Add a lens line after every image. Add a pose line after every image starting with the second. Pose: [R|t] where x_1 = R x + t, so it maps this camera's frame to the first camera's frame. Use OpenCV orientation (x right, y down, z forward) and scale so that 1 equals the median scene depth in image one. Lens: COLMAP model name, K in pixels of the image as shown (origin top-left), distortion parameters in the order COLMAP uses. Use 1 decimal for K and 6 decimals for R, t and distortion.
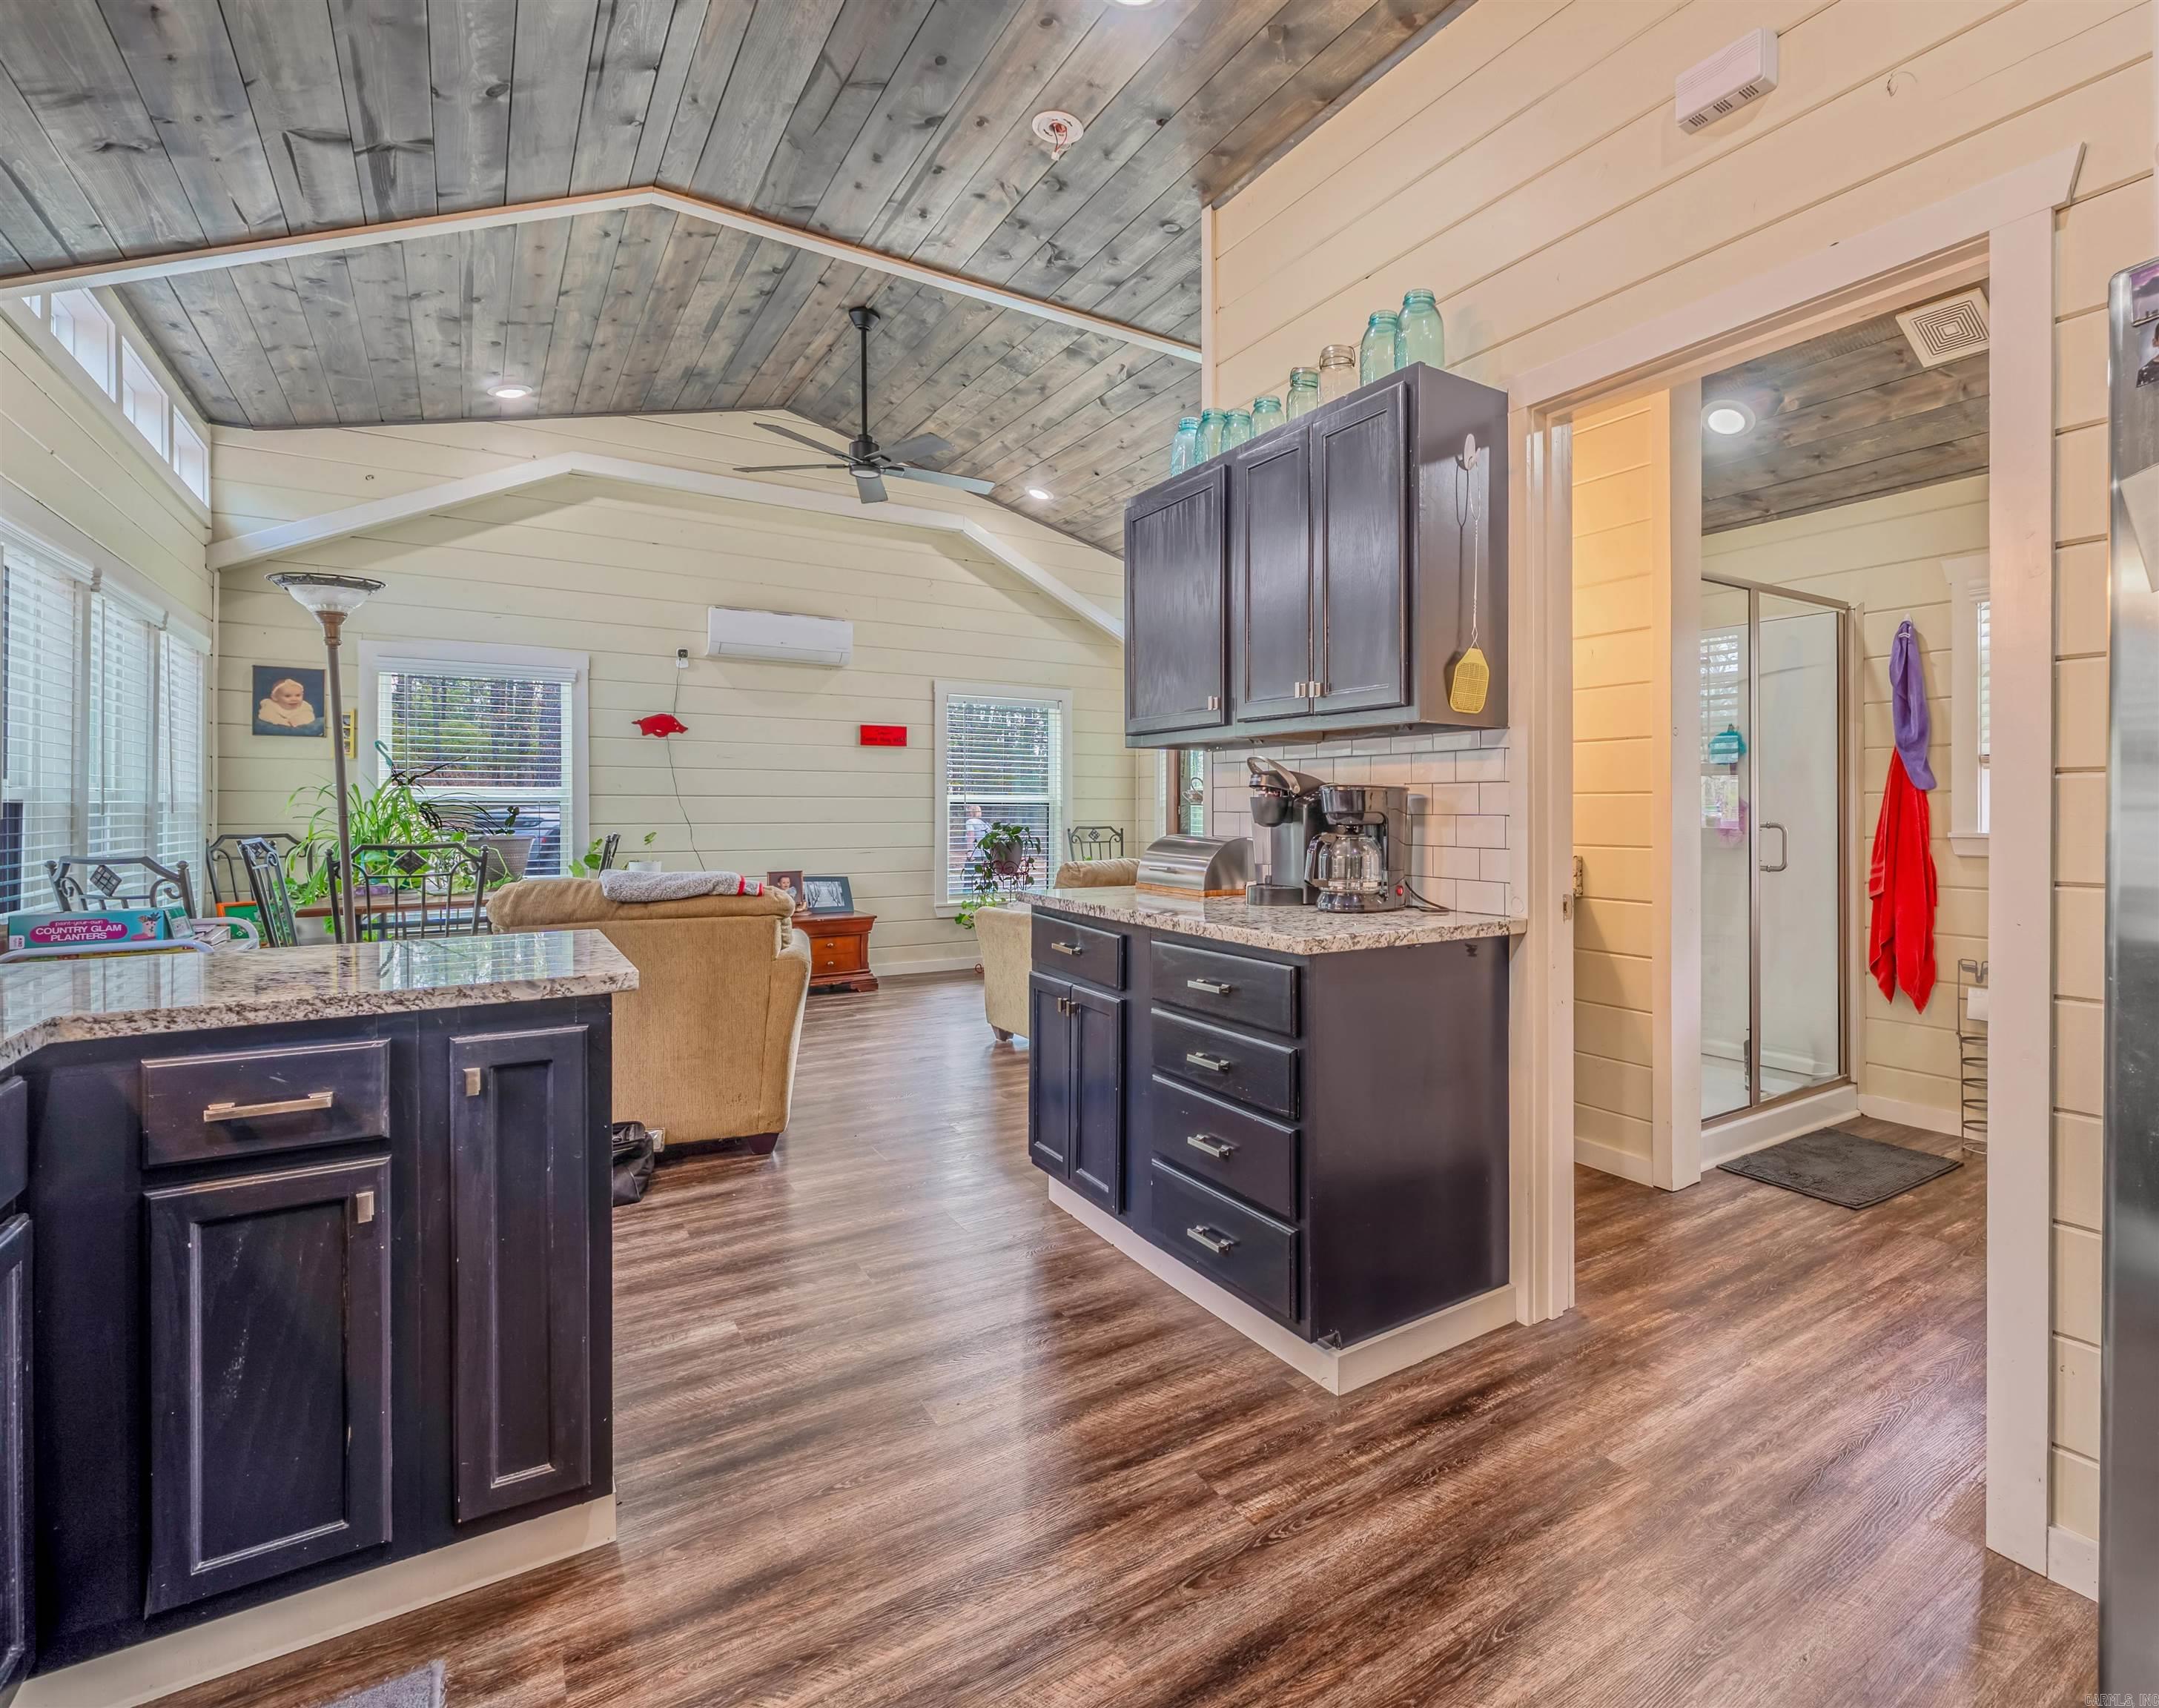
lens RADIAL K [[1078.8, 0, 1268.3], [0, 1078.8, 813.5], [0, 0, 1]] dist [-0.010017, -0.000125]
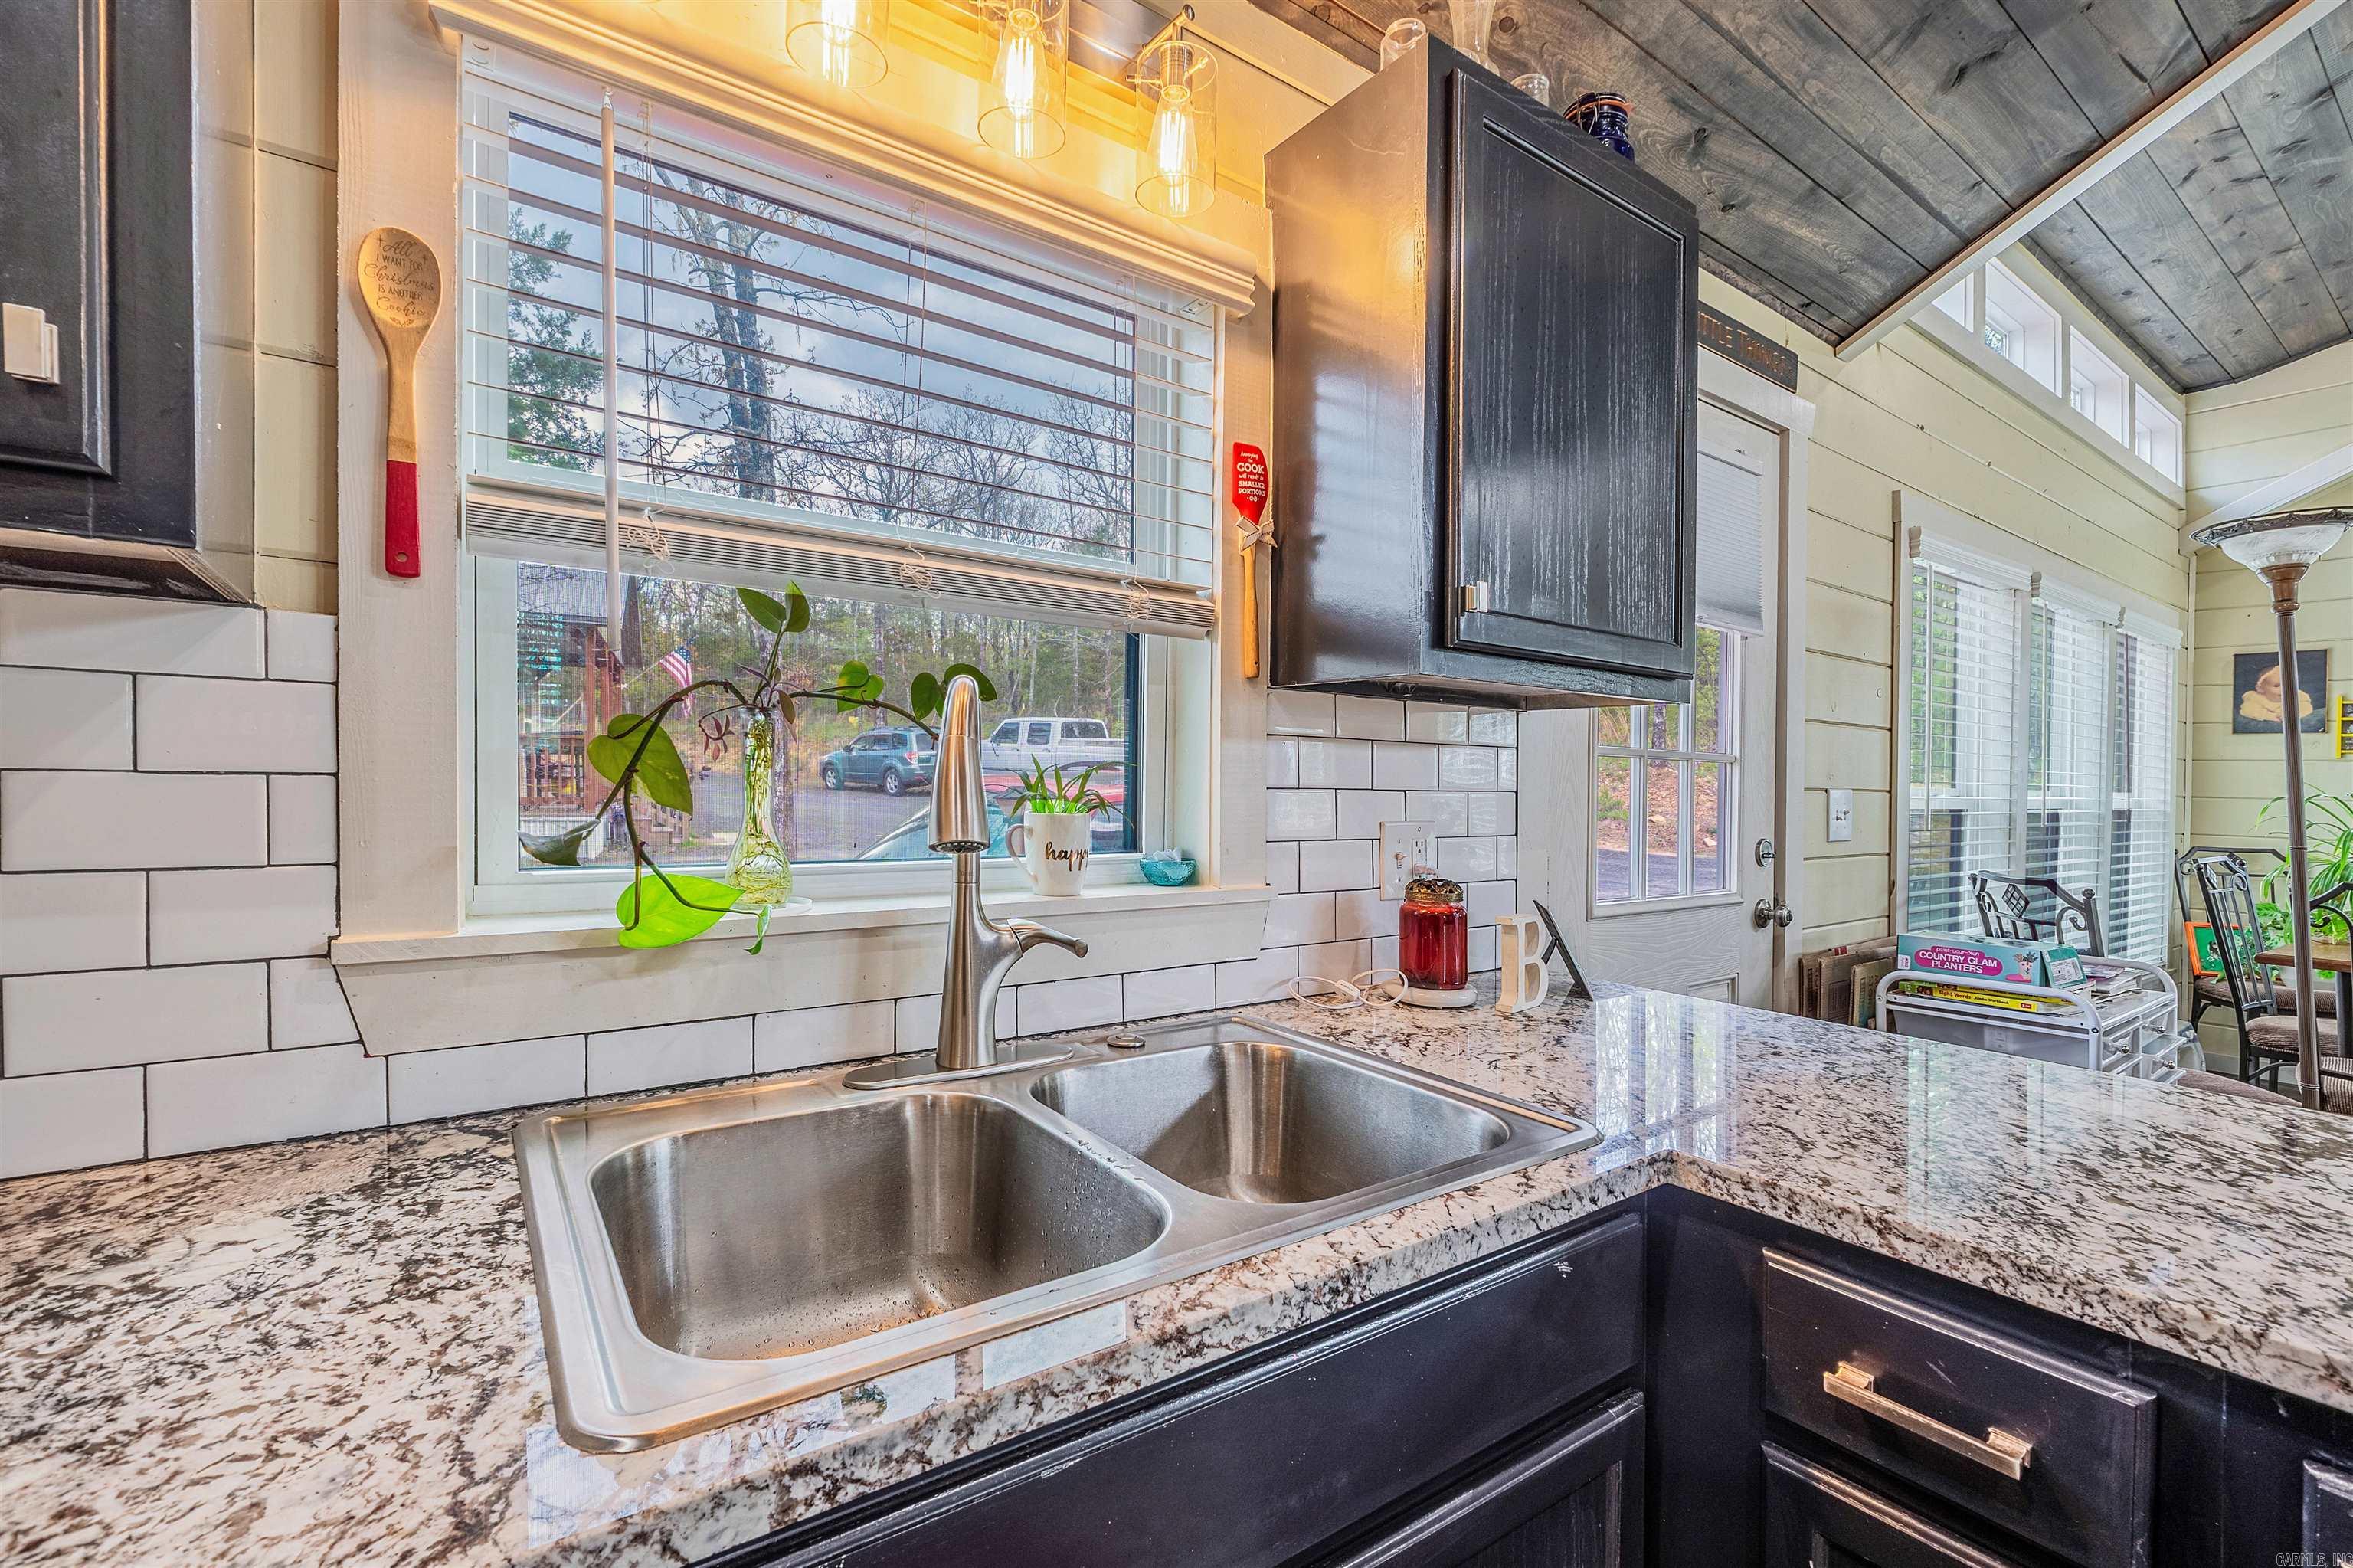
lens RADIAL K [[1024.4, 0, 1174.6], [0, 1024.4, 780.6], [0, 0, 1]] dist [-0.003961, -0.000588]
pose [[-0.021458, -0.000153, -0.999770, -0.174429], [-0.025739, 0.999669, 0.000400, -0.023965], [0.999438, 0.025742, -0.021455, 0.275115]]
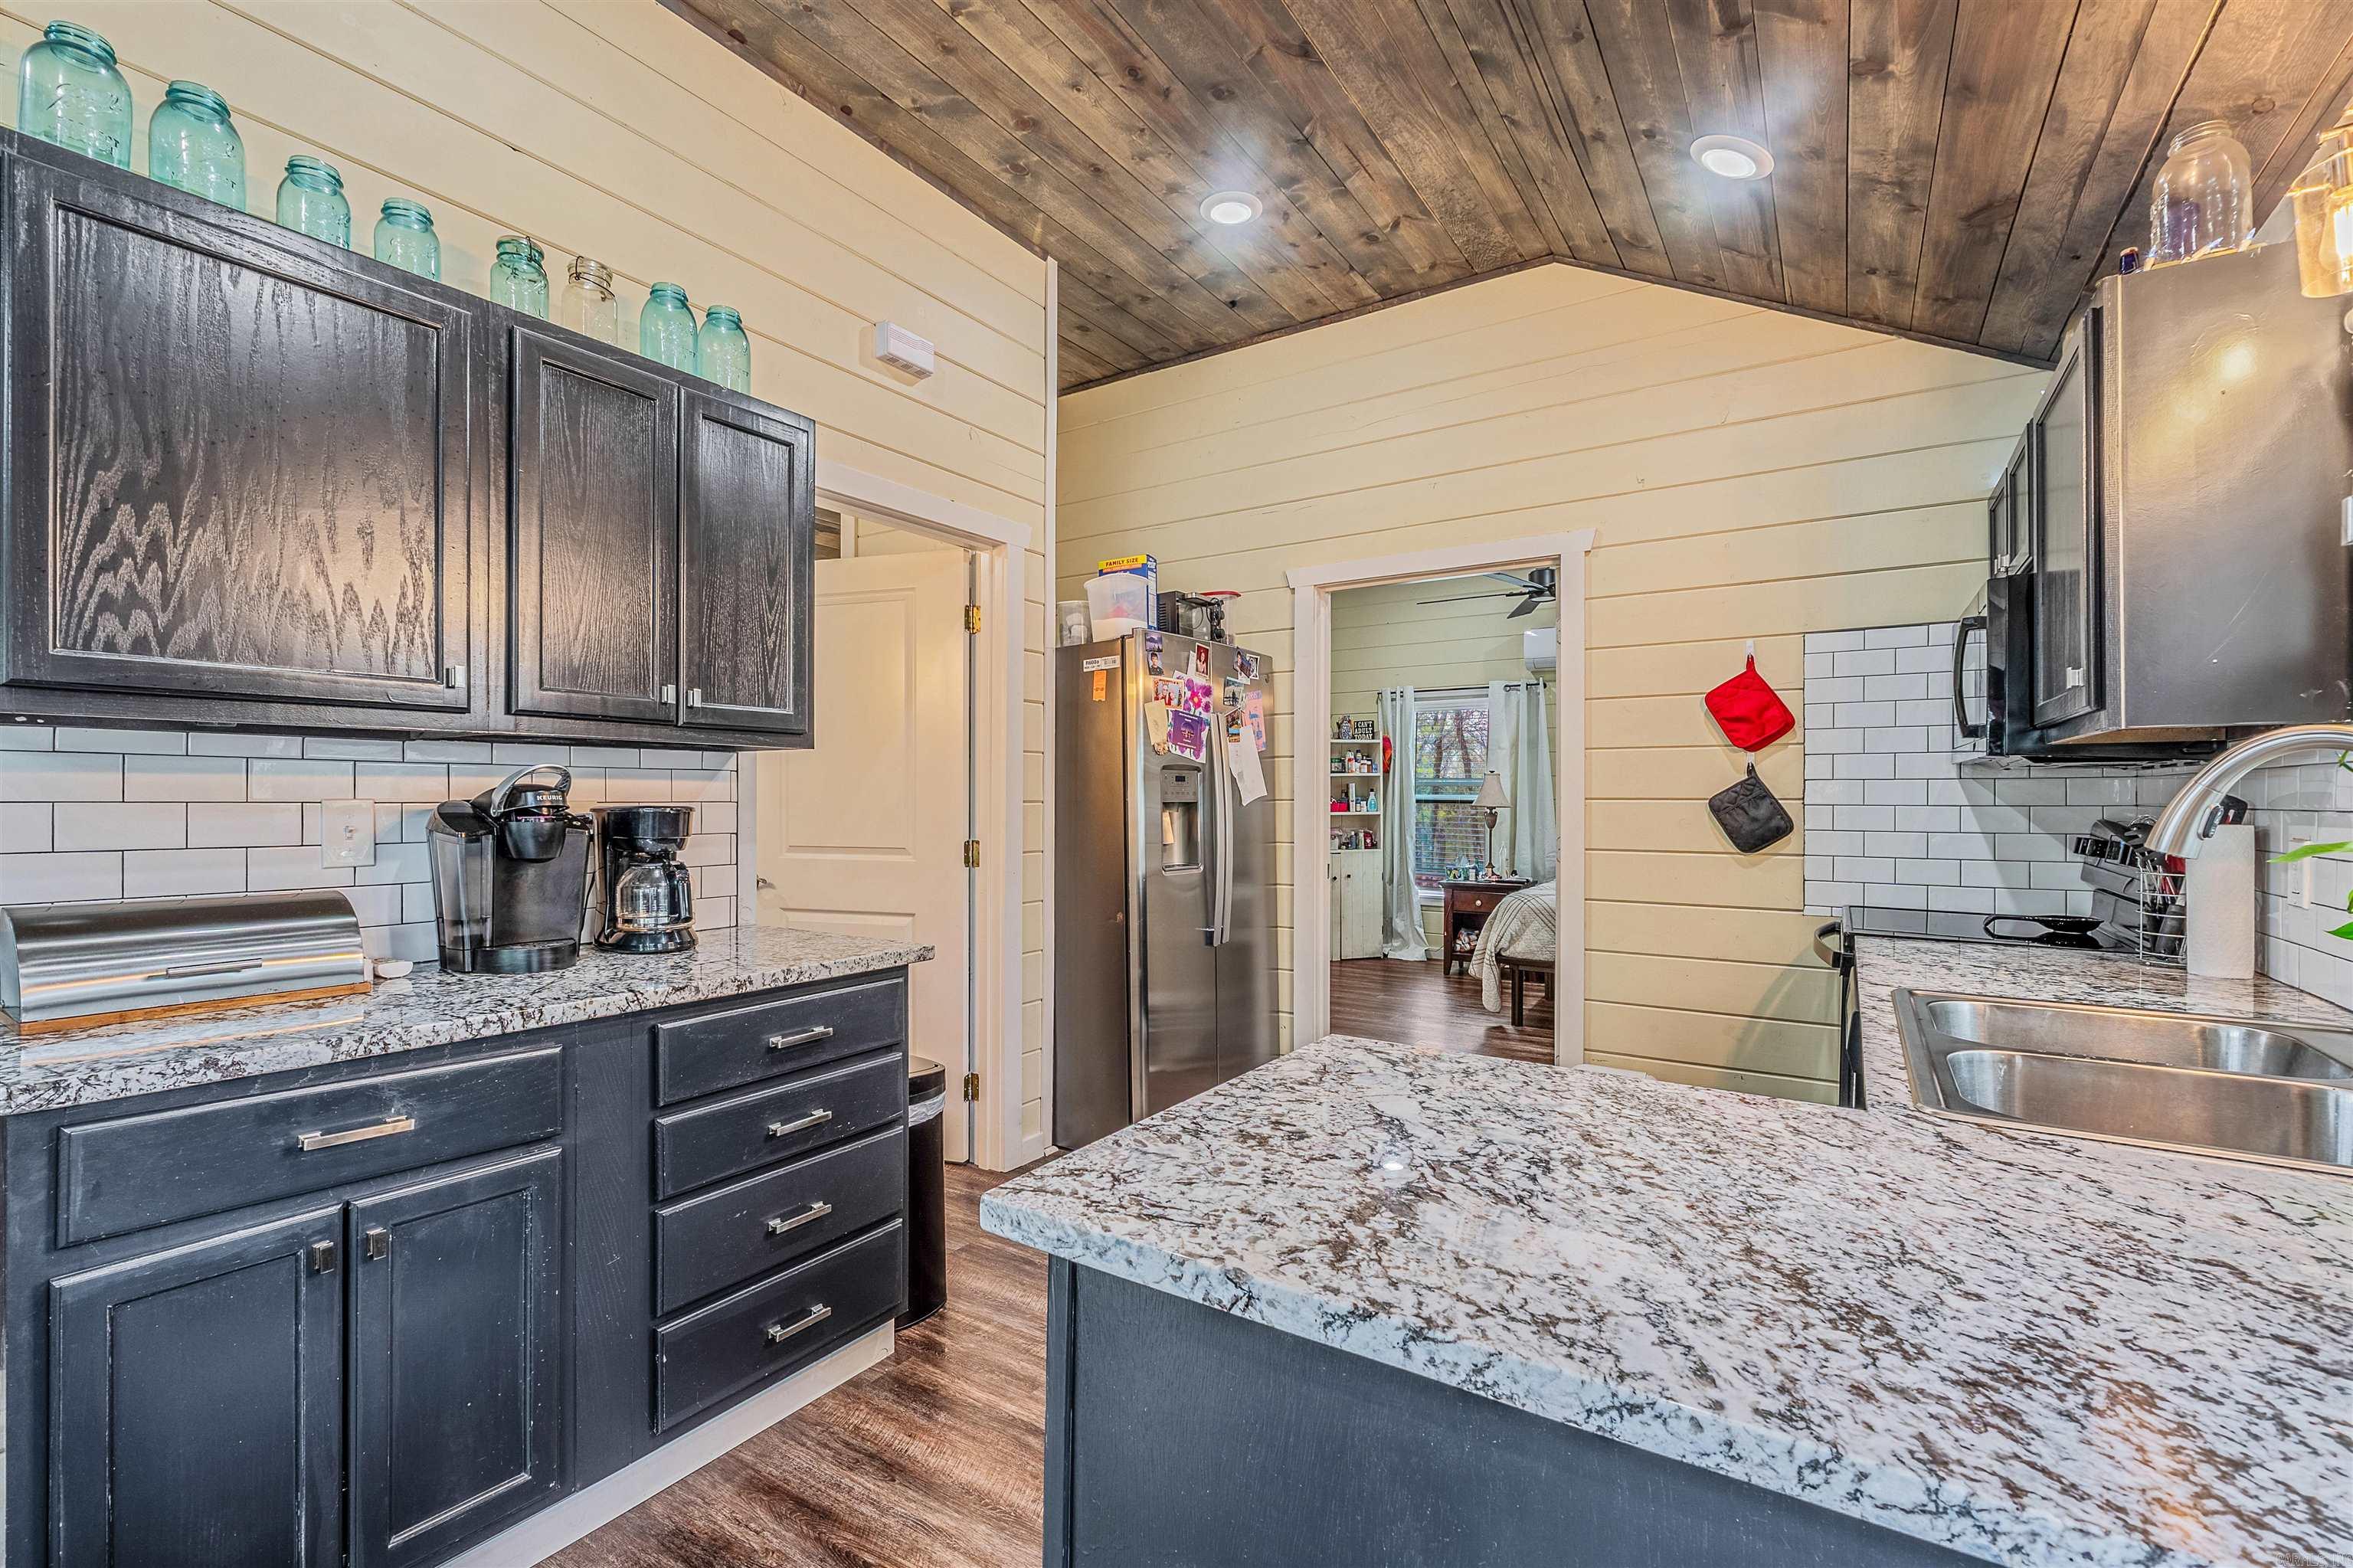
lens RADIAL K [[1024.4, 0, 1173.2], [0, 1024.4, 801.8], [0, 0, 1]] dist [-0.003961, -0.000588]
pose [[-0.346446, -0.006647, 0.938046, -0.723537], [0.000747, 0.999973, 0.007361, -0.029907], [-0.938070, 0.003251, -0.346431, 0.763493]]
